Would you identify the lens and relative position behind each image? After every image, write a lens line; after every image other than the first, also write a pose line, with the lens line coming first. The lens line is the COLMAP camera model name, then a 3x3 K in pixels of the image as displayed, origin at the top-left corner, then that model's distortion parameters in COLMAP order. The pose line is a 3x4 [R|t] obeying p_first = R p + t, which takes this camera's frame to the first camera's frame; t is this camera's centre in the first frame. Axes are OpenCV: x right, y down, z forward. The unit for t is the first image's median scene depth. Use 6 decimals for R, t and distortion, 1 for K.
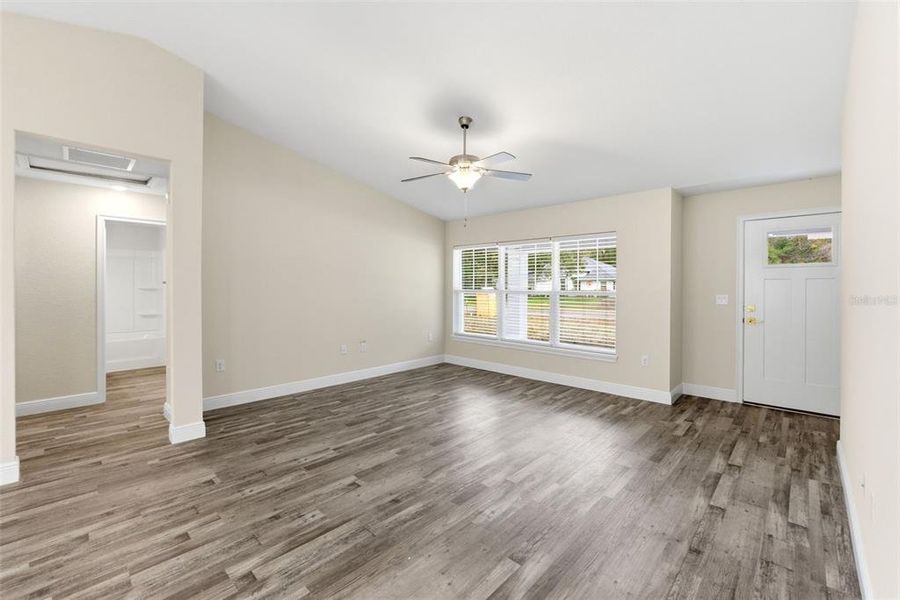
lens RADIAL K [[379.5, 0, 454.7], [0, 379.5, 286.8], [0, 0, 1]] dist [-0.014062, 0.002711]
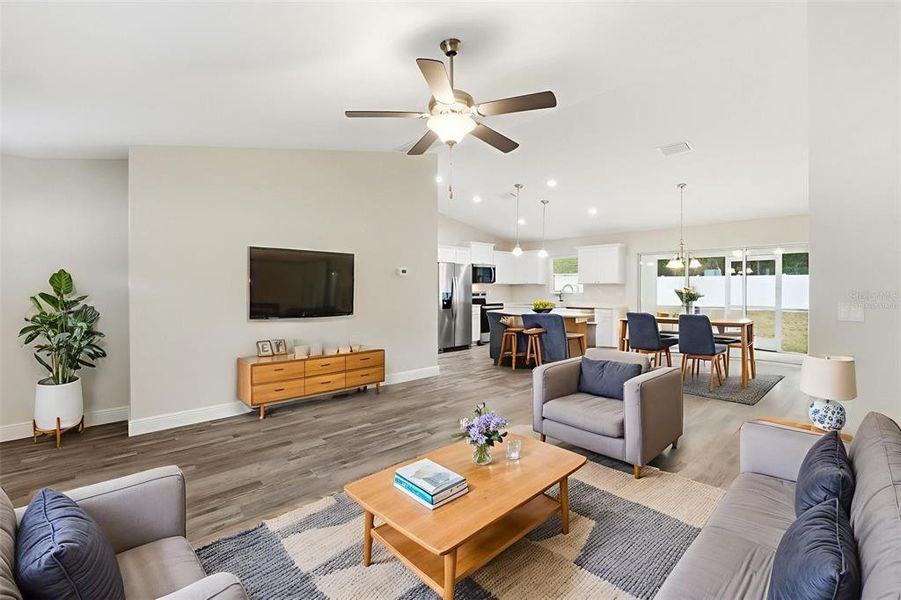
lens RADIAL K [[379.9, 0, 451.9], [0, 379.9, 288.4], [0, 0, 1]] dist [-0.014062, 0.002711]
pose [[-0.996486, -0.000741, 0.083760, -0.029811], [-0.000368, 0.999990, 0.004467, 0.003972], [-0.083762, 0.004420, -0.996476, 1.685573]]
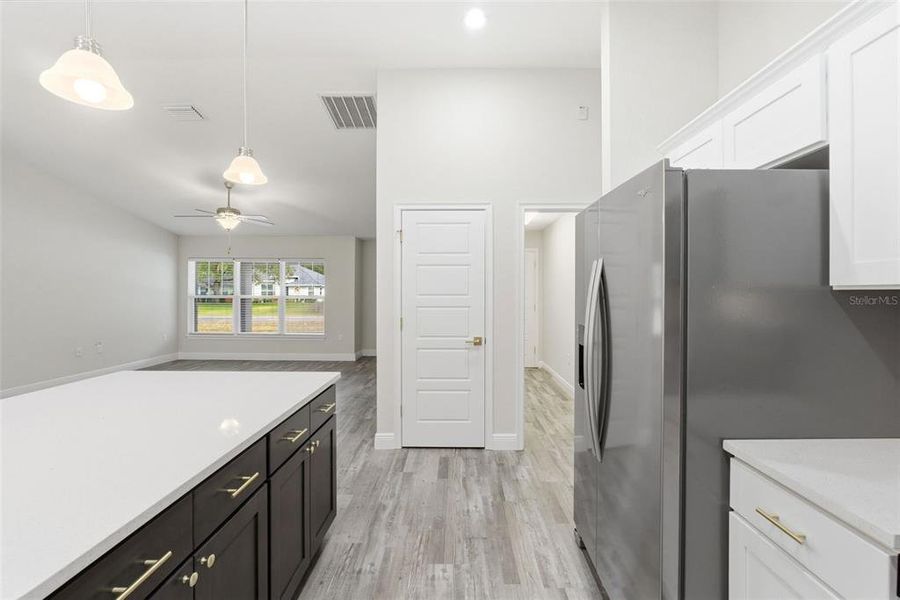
lens RADIAL K [[379.5, 0, 452.3], [0, 379.5, 295.6], [0, 0, 1]] dist [-0.014062, 0.002711]
pose [[0.742169, -0.003297, 0.670205, -0.322724], [-0.003203, 0.999959, 0.008466, -0.008714], [-0.670205, -0.008430, 0.742128, -0.724659]]
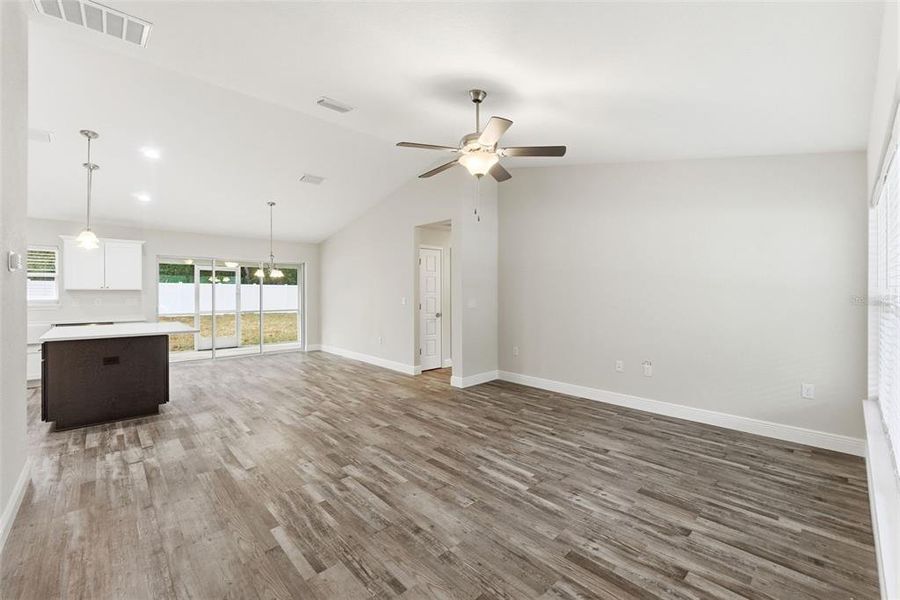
lens RADIAL K [[379.5, 0, 450.8], [0, 379.5, 296.5], [0, 0, 1]] dist [-0.014062, 0.002711]
pose [[-0.071073, 0.009050, -0.997430, 0.855277], [0.000649, 0.999959, 0.009026, 0.000962], [0.997471, -0.000006, -0.071076, 1.001557]]
